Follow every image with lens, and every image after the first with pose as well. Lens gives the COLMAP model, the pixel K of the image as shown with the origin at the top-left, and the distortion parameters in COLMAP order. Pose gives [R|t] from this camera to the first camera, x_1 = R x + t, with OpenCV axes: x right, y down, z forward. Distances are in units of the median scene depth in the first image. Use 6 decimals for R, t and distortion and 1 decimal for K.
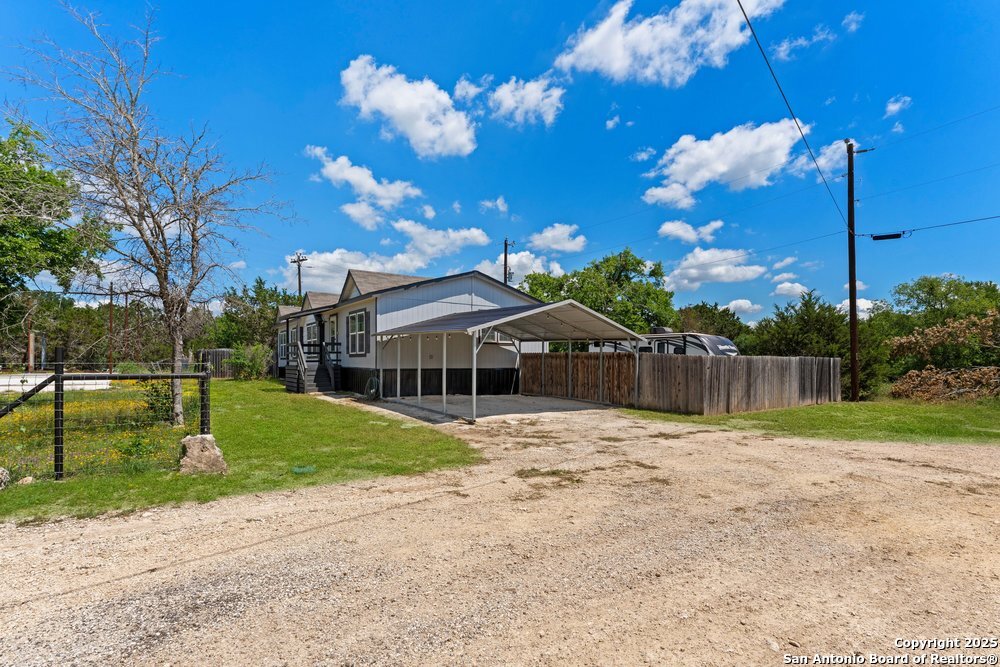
lens RADIAL K [[457.4, 0, 498.9], [0, 457.4, 358.3], [0, 0, 1]] dist [0.002147, 0.000107]
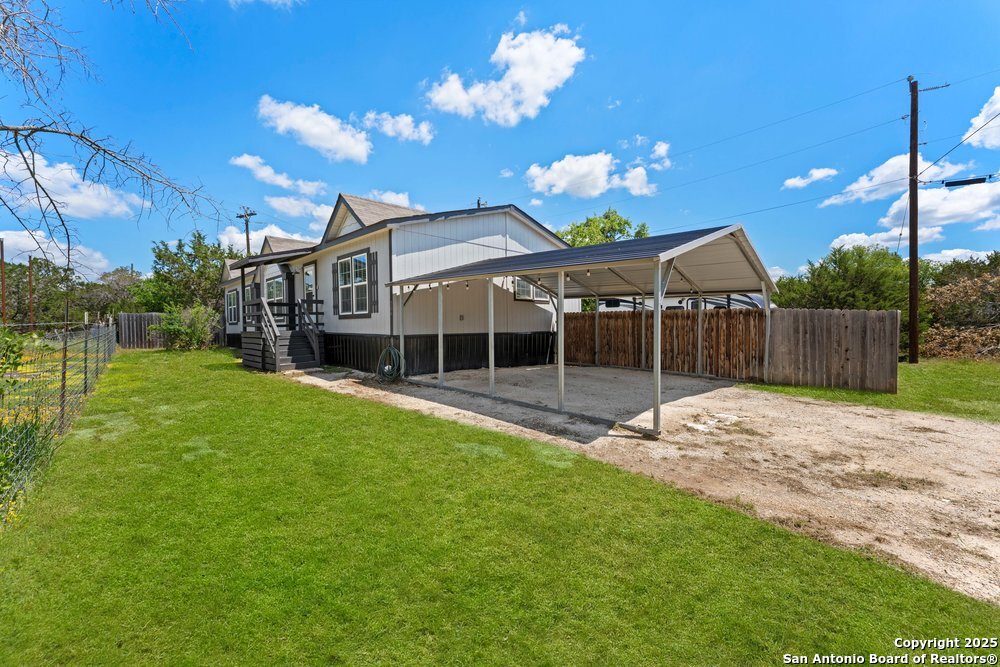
lens RADIAL K [[394.8, 0, 500.0], [0, 394.8, 333.5], [0, 0, 1]] dist [-0.002359, -0.000086]
pose [[0.986053, -0.013631, 0.165870, -0.174889], [0.009134, 0.999570, 0.027847, 0.004796], [-0.166178, -0.025943, 0.985754, 0.333577]]
